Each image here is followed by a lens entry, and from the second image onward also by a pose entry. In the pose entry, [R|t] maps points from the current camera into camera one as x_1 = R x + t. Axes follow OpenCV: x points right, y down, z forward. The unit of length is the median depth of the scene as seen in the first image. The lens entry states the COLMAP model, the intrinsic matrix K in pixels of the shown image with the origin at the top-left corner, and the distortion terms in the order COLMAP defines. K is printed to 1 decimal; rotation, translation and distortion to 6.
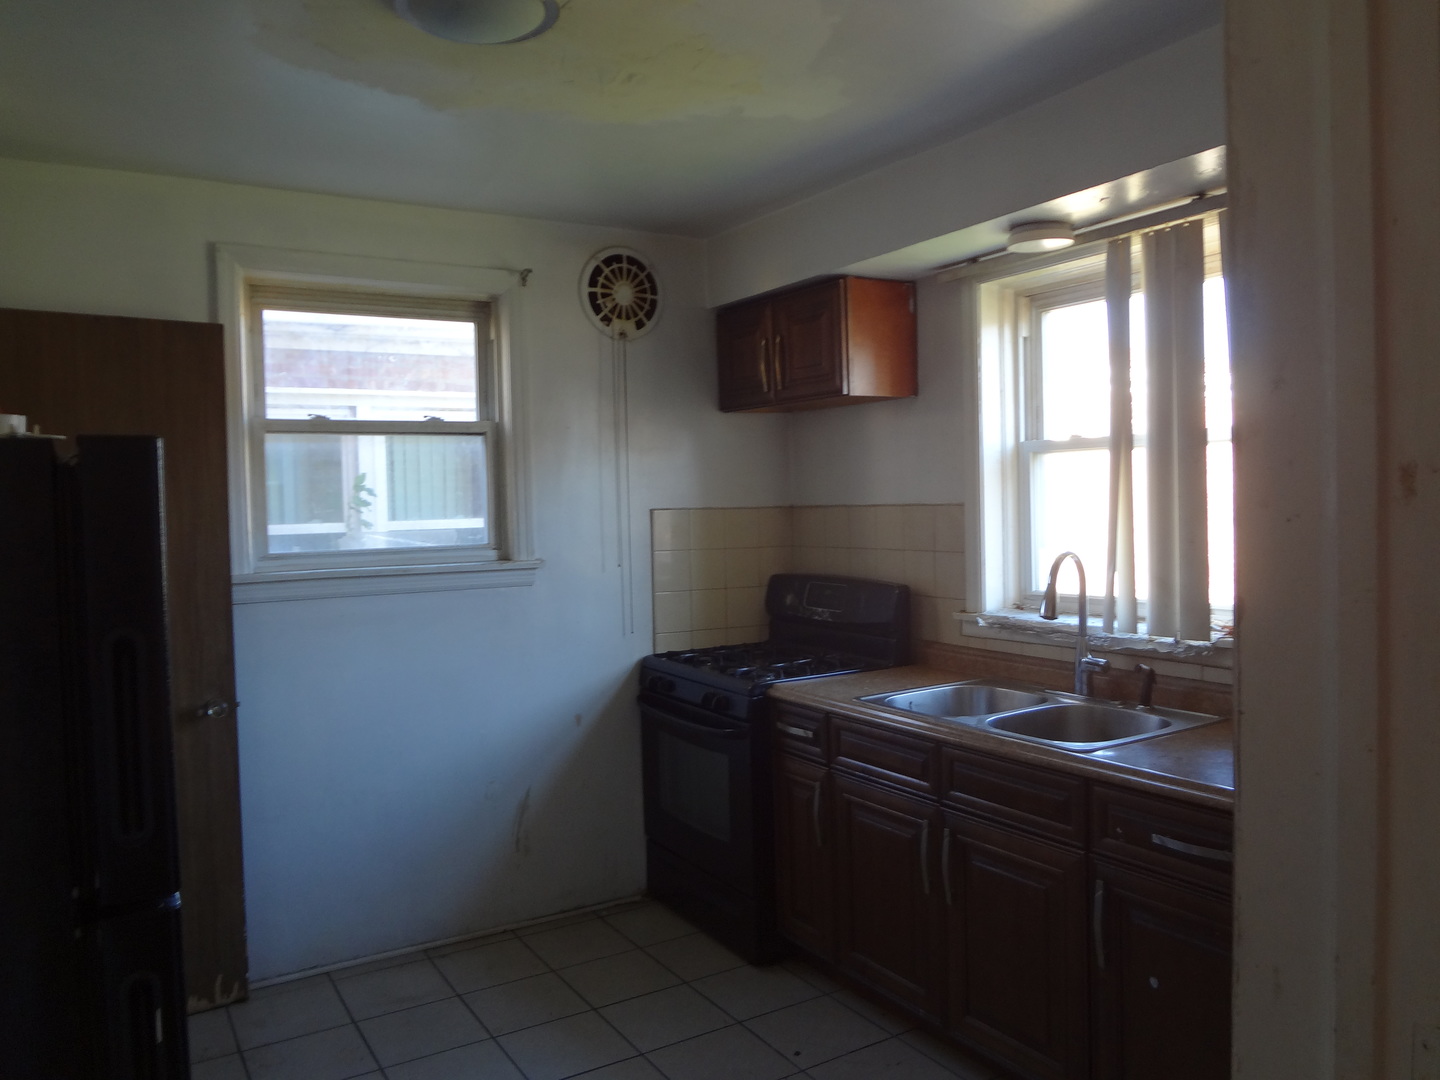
lens RADIAL K [[1067.7, 0, 719.6], [0, 1067.7, 539.4], [0, 0, 1]] dist [-0.055082, 0.001671]
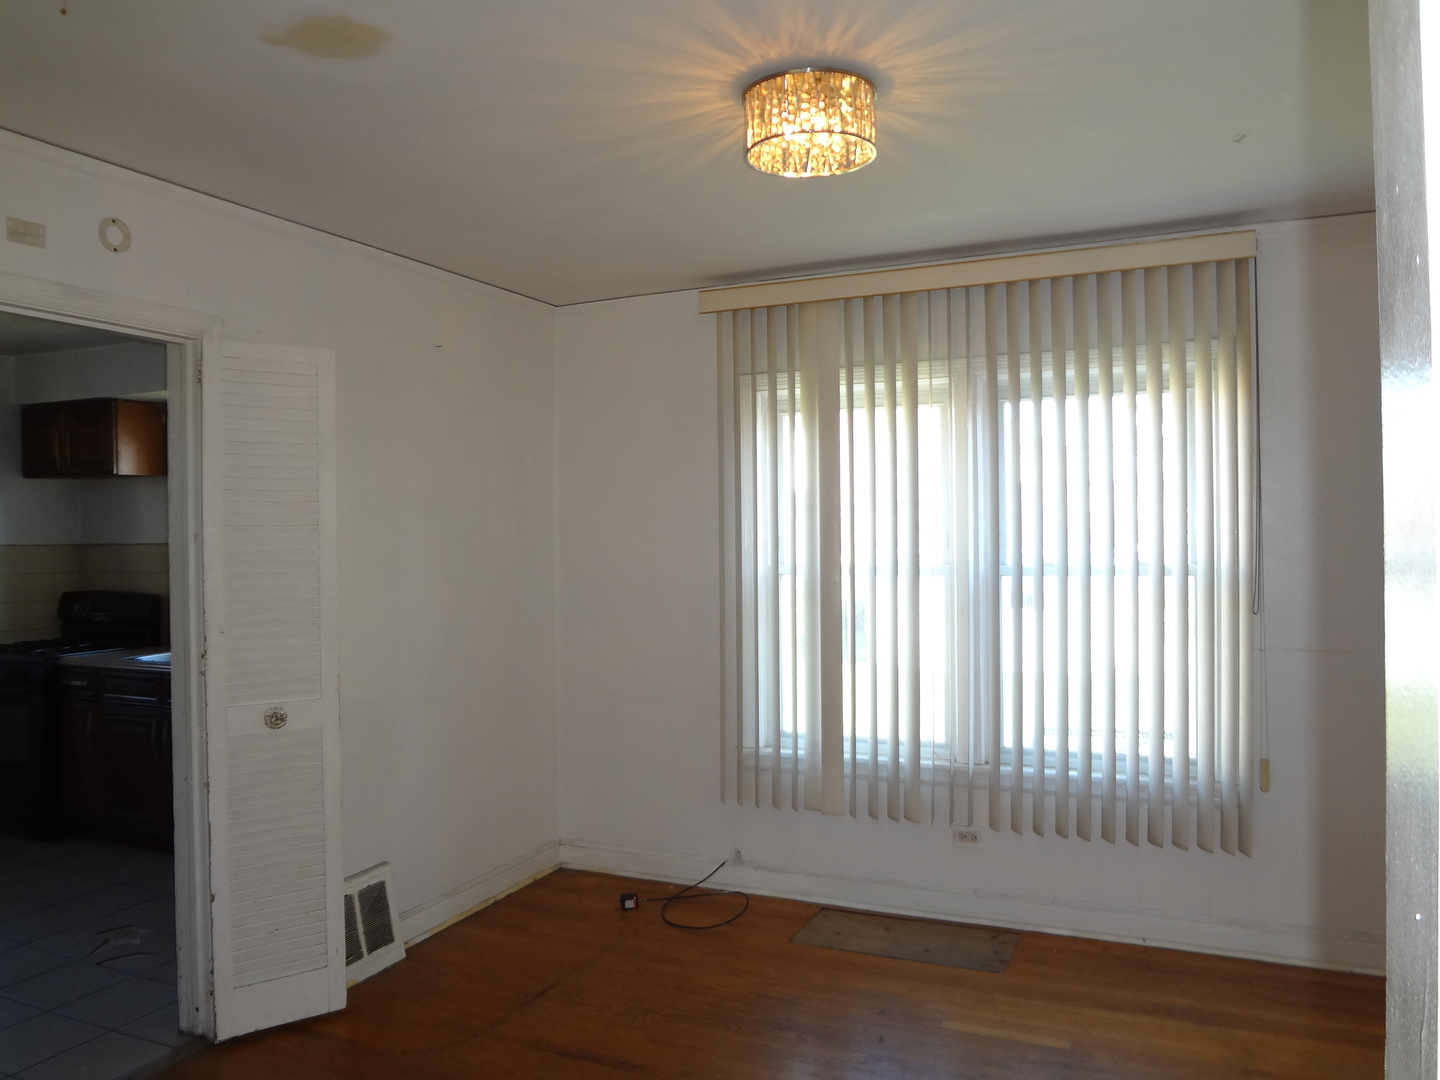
lens RADIAL K [[1067.7, 0, 717.6], [0, 1067.7, 541.5], [0, 0, 1]] dist [-0.055082, 0.001671]
pose [[0.828885, 0.012842, 0.559271, -0.009313], [0.009303, 0.999282, -0.036733, 0.029823], [-0.559341, 0.035651, 0.828171, -0.771823]]
